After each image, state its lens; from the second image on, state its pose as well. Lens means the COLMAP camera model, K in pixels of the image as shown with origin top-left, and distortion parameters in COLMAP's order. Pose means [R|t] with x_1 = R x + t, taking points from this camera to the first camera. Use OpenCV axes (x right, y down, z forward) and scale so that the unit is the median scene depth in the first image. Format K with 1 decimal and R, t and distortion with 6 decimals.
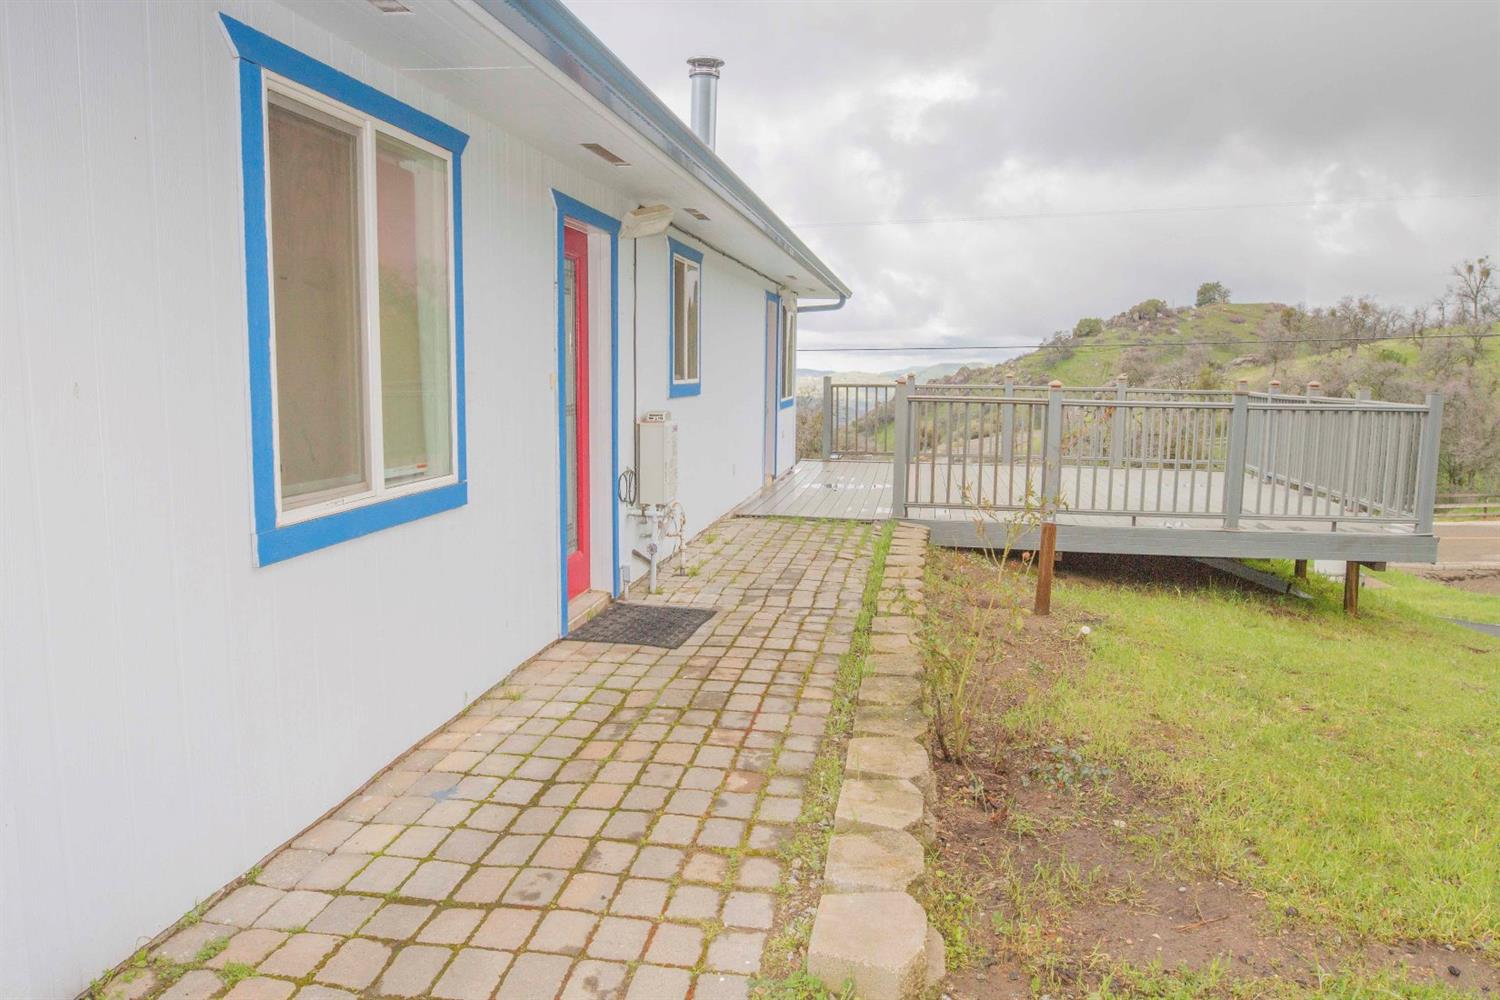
lens RADIAL K [[1119.1, 0, 748.4], [0, 1119.1, 502.8], [0, 0, 1]] dist [-0.010595, -0.004376]
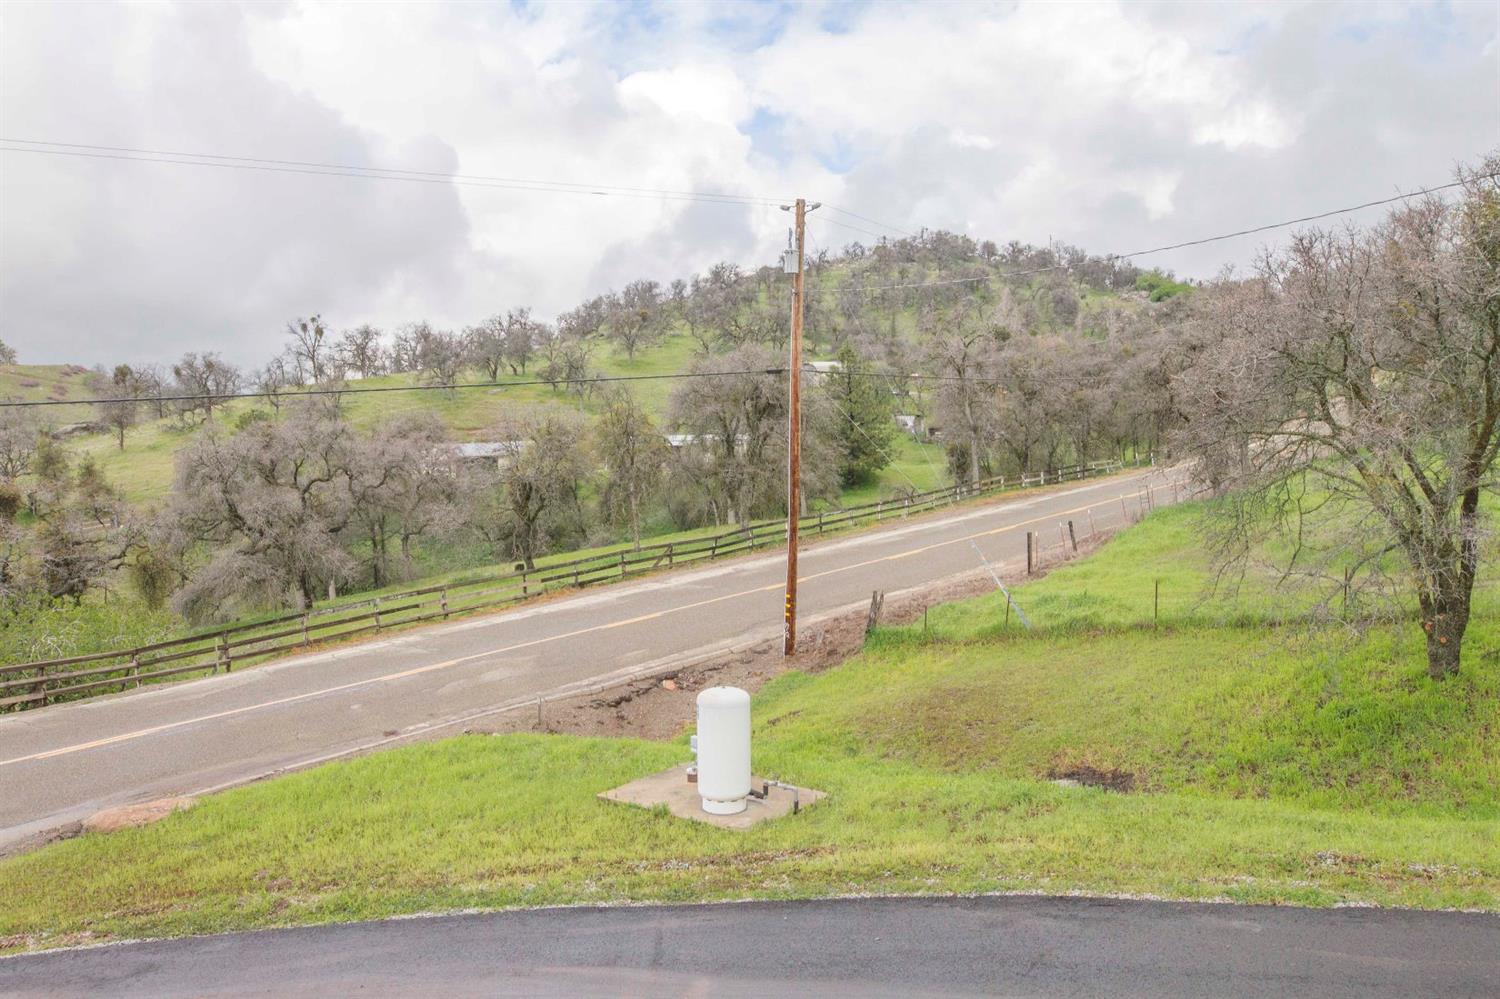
lens RADIAL K [[1119.1, 0, 751.4], [0, 1119.1, 500.8], [0, 0, 1]] dist [-0.010595, -0.004376]
pose [[0.540463, -0.087078, 0.836850, 0.022850], [0.138106, 0.990320, 0.013854, -0.017892], [-0.829956, 0.108087, 0.547257, 0.151727]]
